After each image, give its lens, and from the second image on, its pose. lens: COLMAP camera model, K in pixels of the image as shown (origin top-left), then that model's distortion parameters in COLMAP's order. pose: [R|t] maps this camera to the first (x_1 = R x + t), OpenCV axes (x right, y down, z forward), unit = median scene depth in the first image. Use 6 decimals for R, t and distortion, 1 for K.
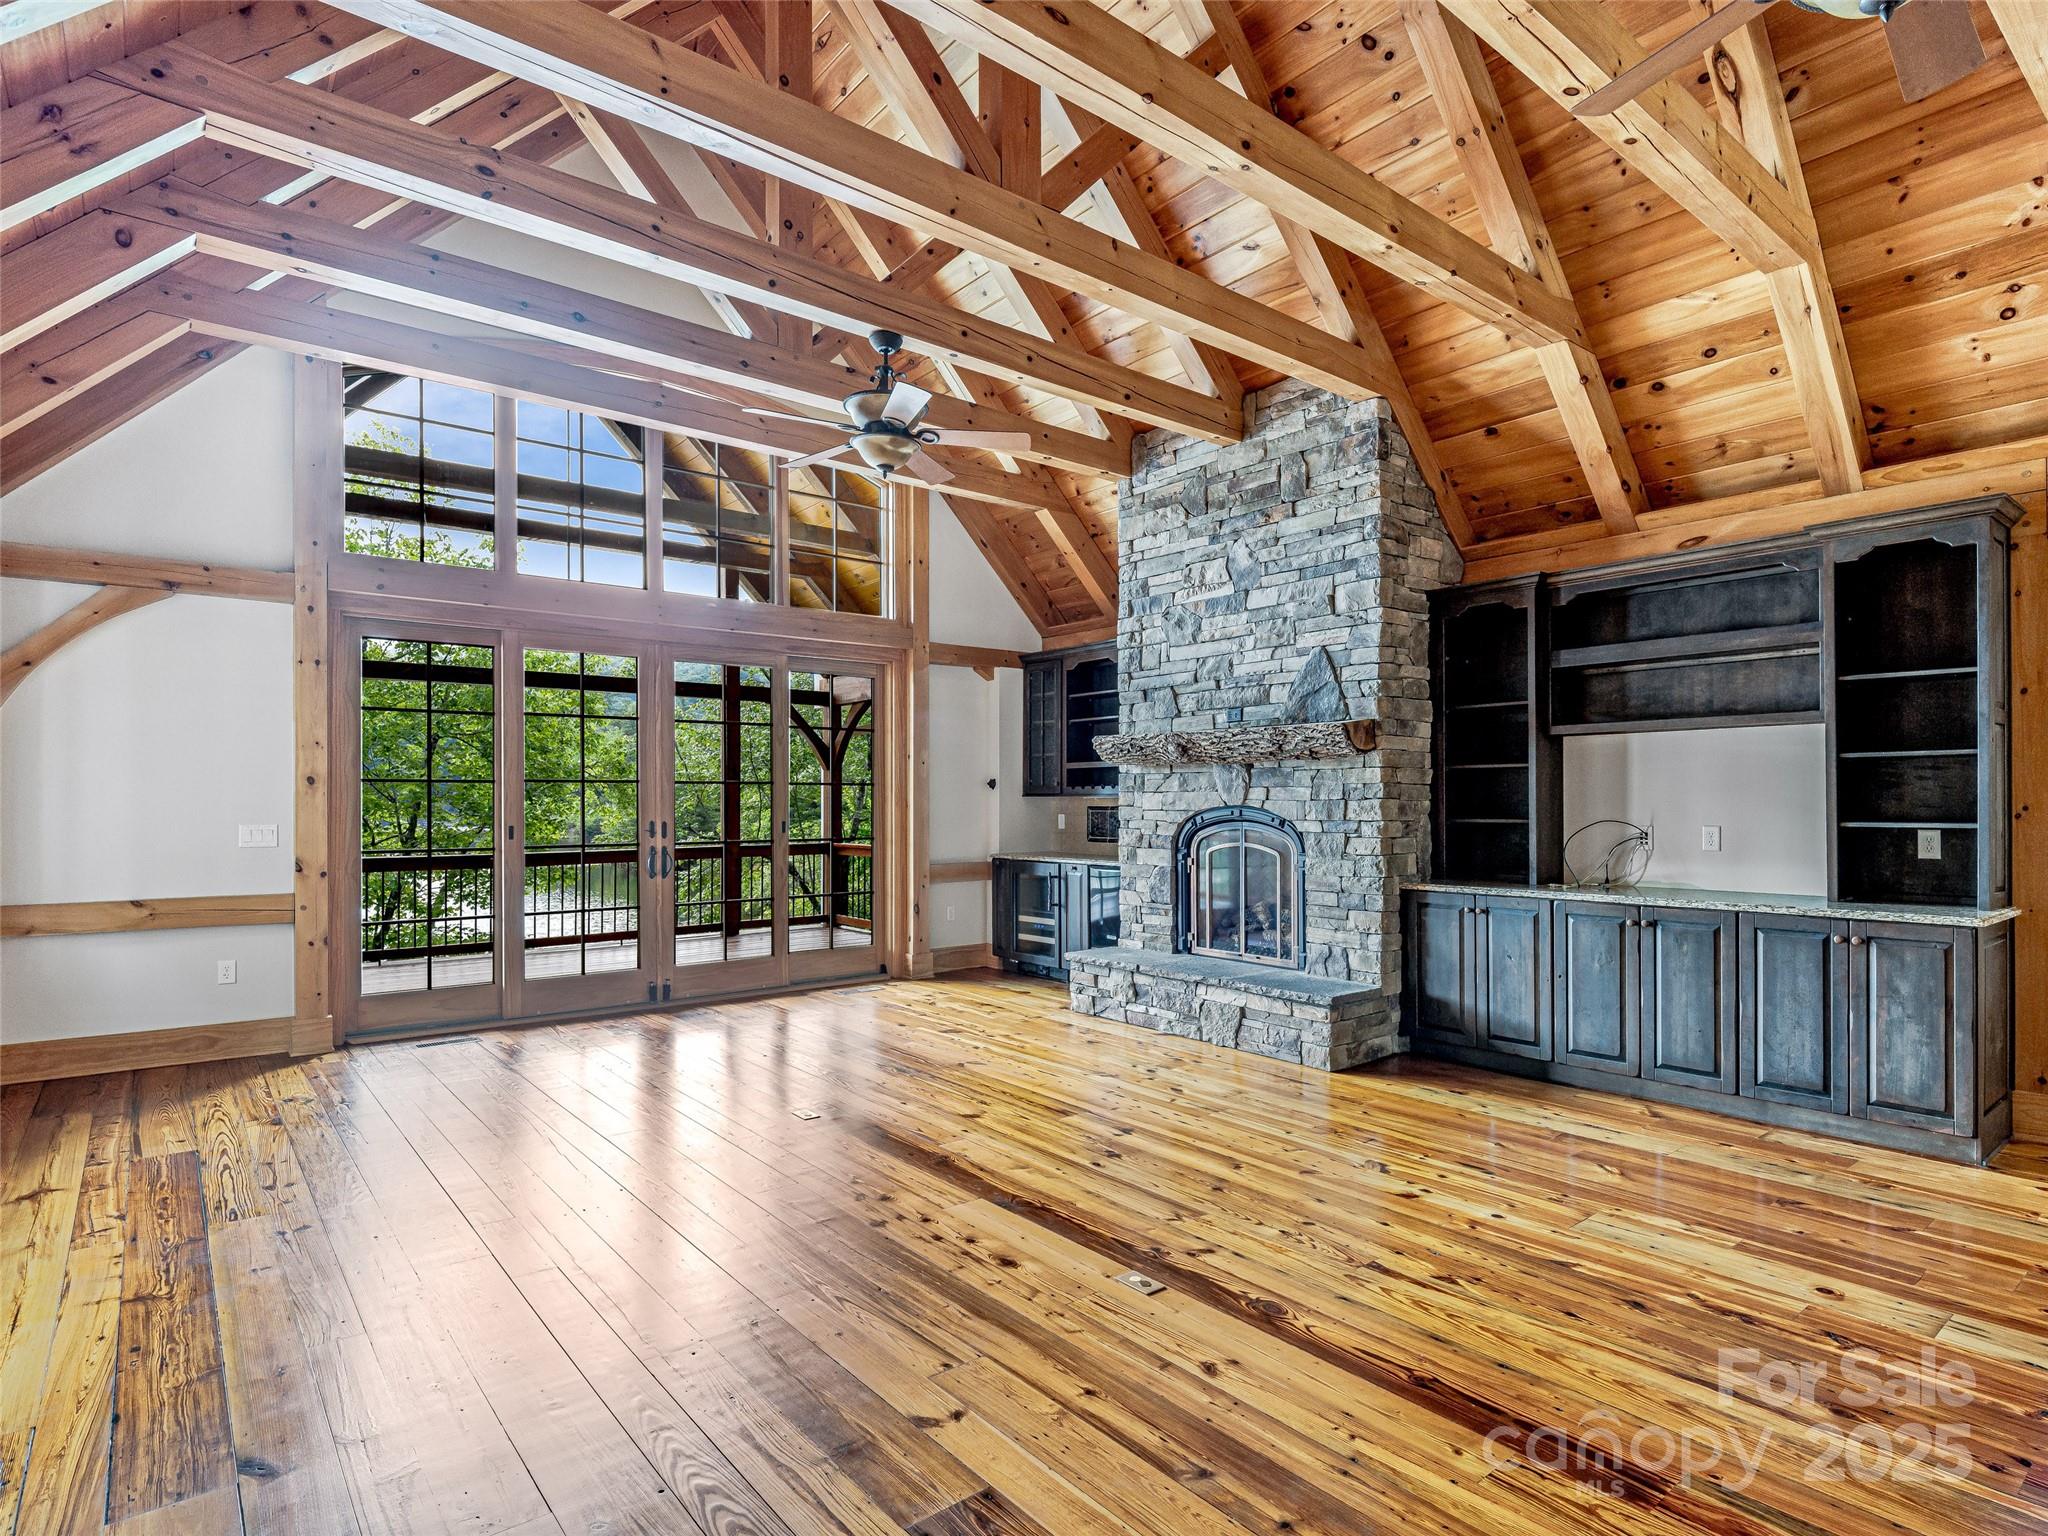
lens RADIAL K [[1083.6, 0, 1020.6], [0, 1083.6, 801.6], [0, 0, 1]] dist [0.003173, -0.002603]
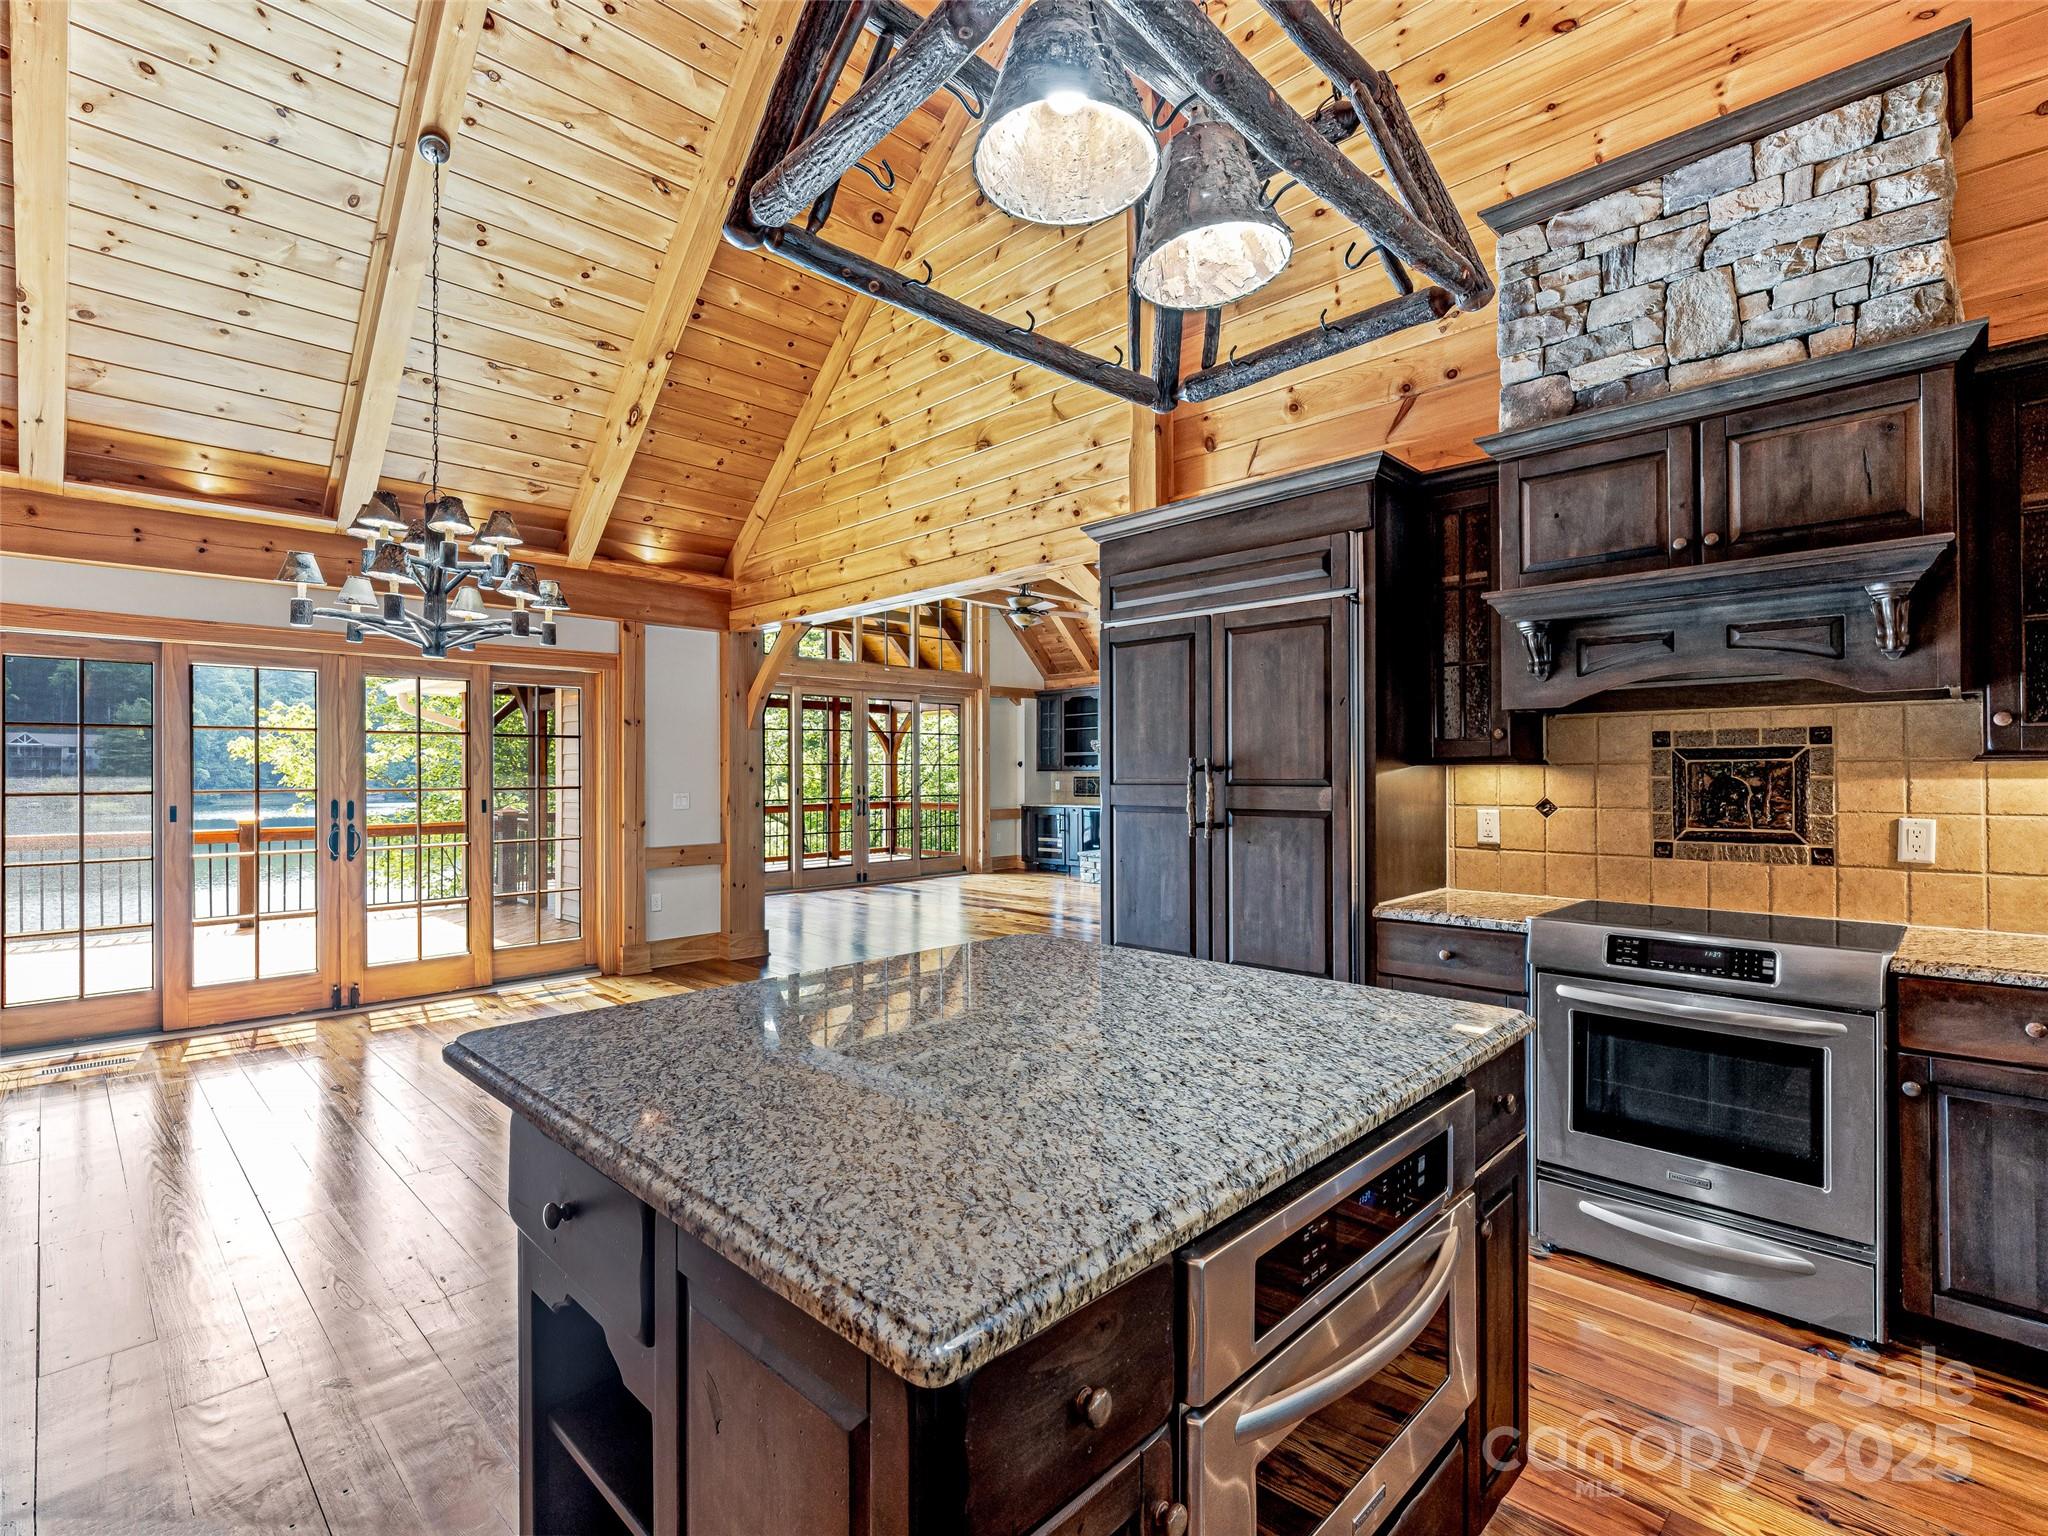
lens RADIAL K [[966.1, 0, 1013.7], [0, 966.1, 773.2], [0, 0, 1]] dist [-0.004695, -0.000777]
pose [[0.993852, -0.003066, 0.110670, -0.303627], [0.003225, 0.999994, -0.001252, 0.000081], [-0.110666, 0.001601, 0.993856, -0.809468]]
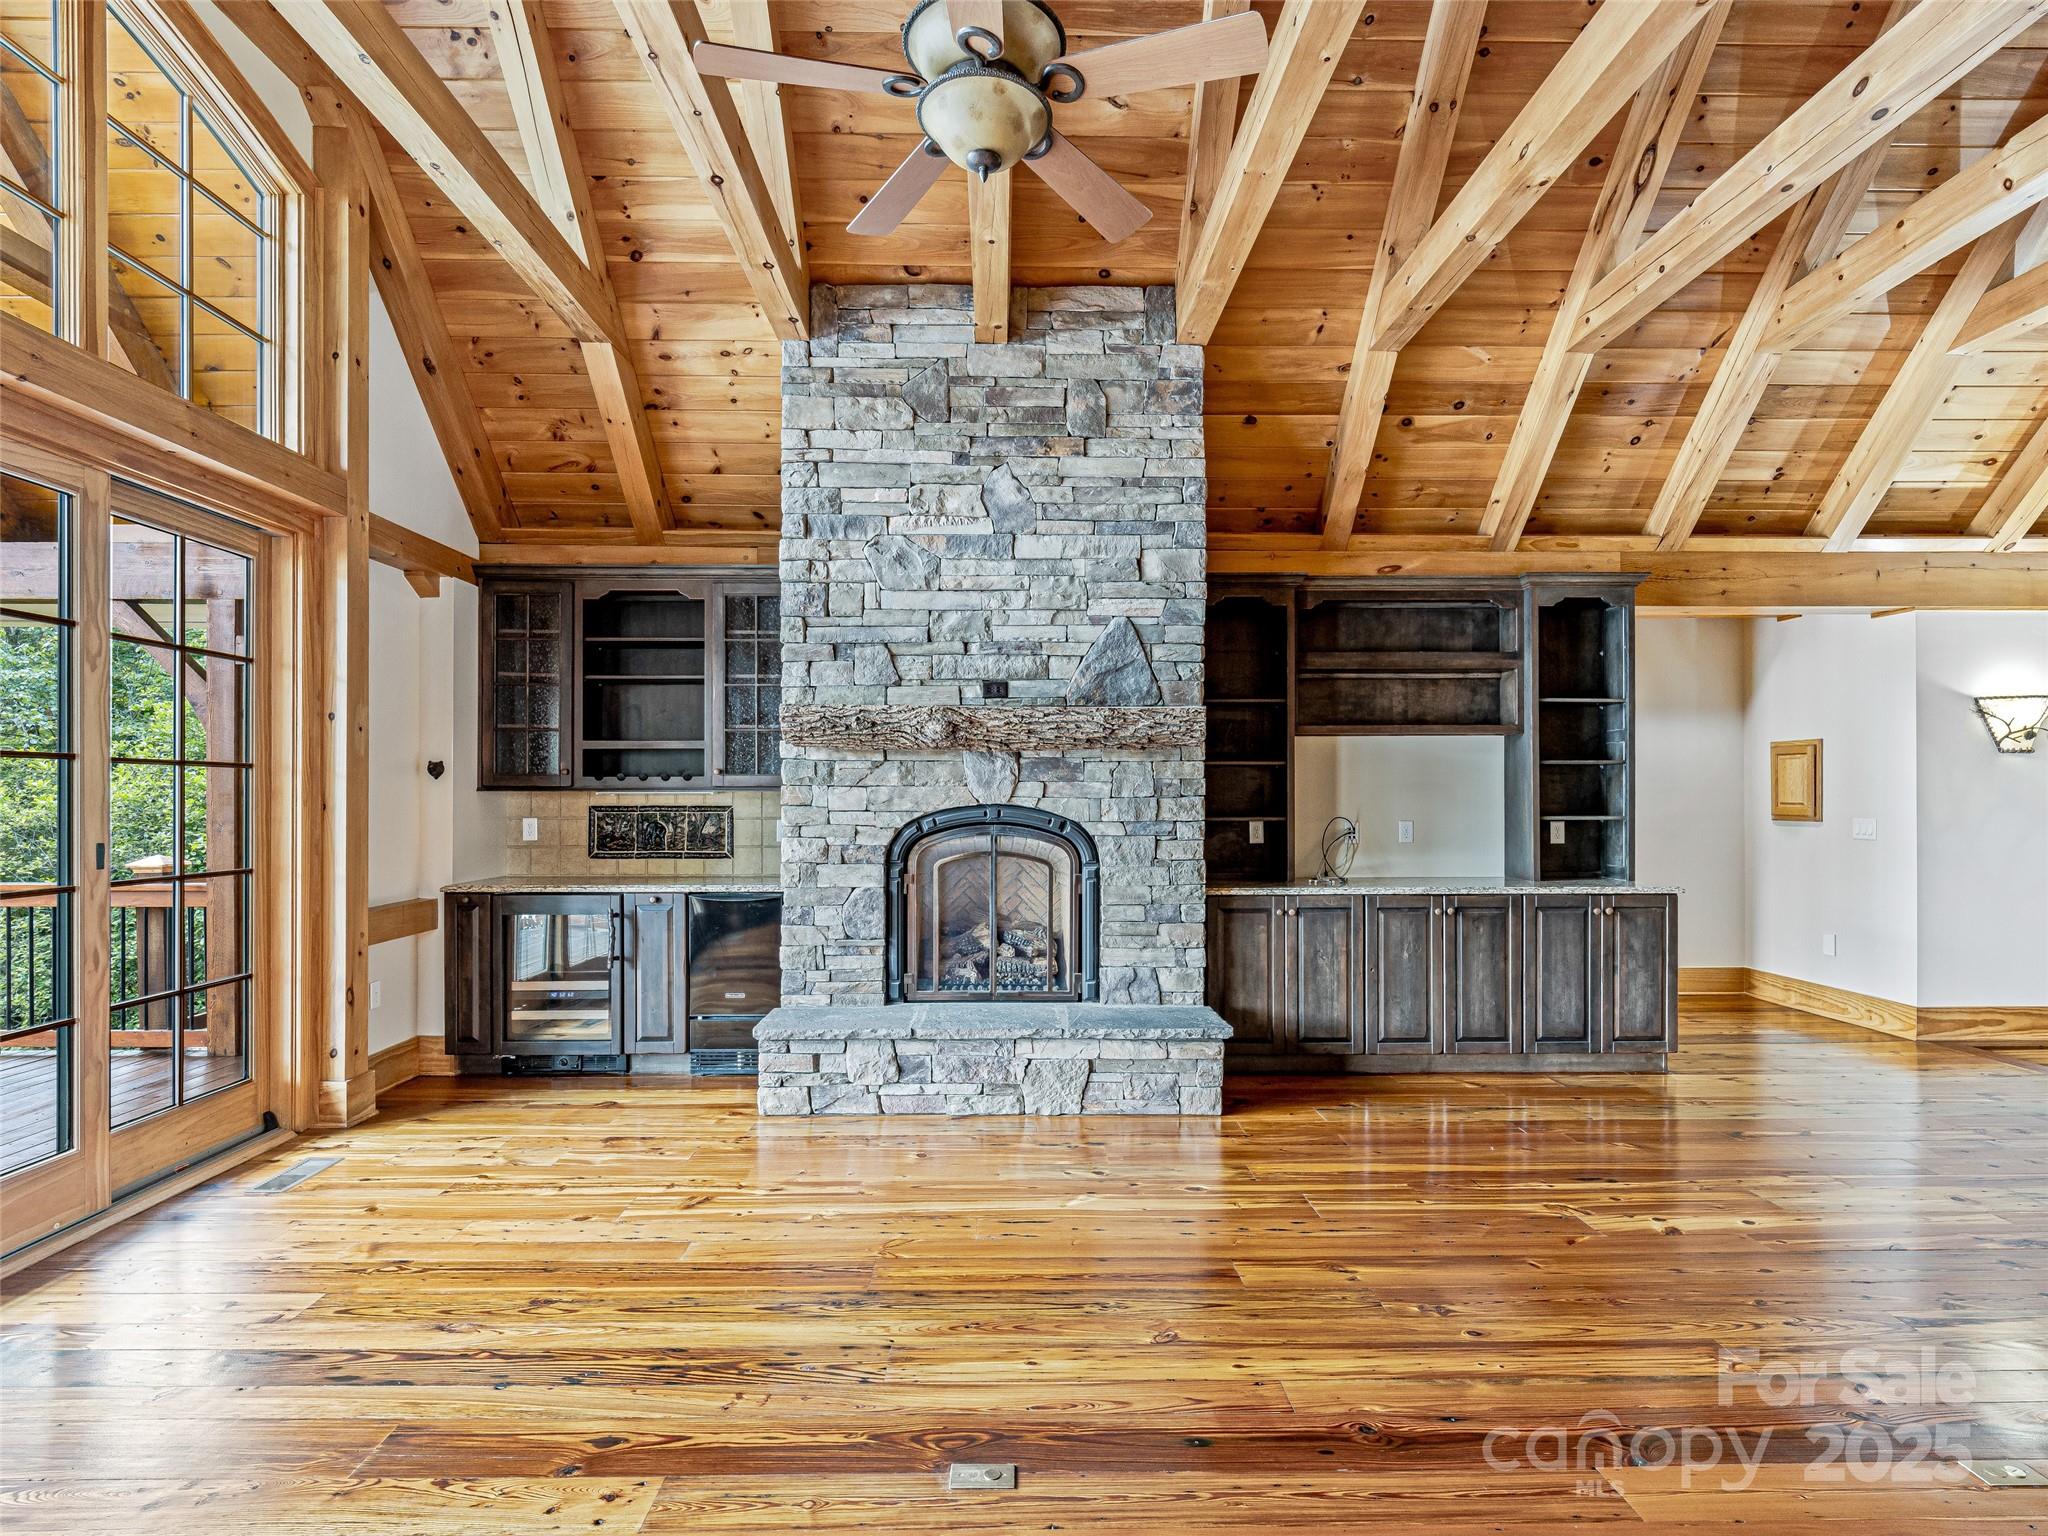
lens RADIAL K [[1057.1, 0, 1021.9], [0, 1057.1, 798.0], [0, 0, 1]] dist [0.025093, -0.025126]
pose [[0.609296, 0.002117, 0.792940, -0.425513], [-0.000238, 0.999997, -0.002487, 0.000927], [-0.792943, 0.001326, 0.609294, 0.551799]]
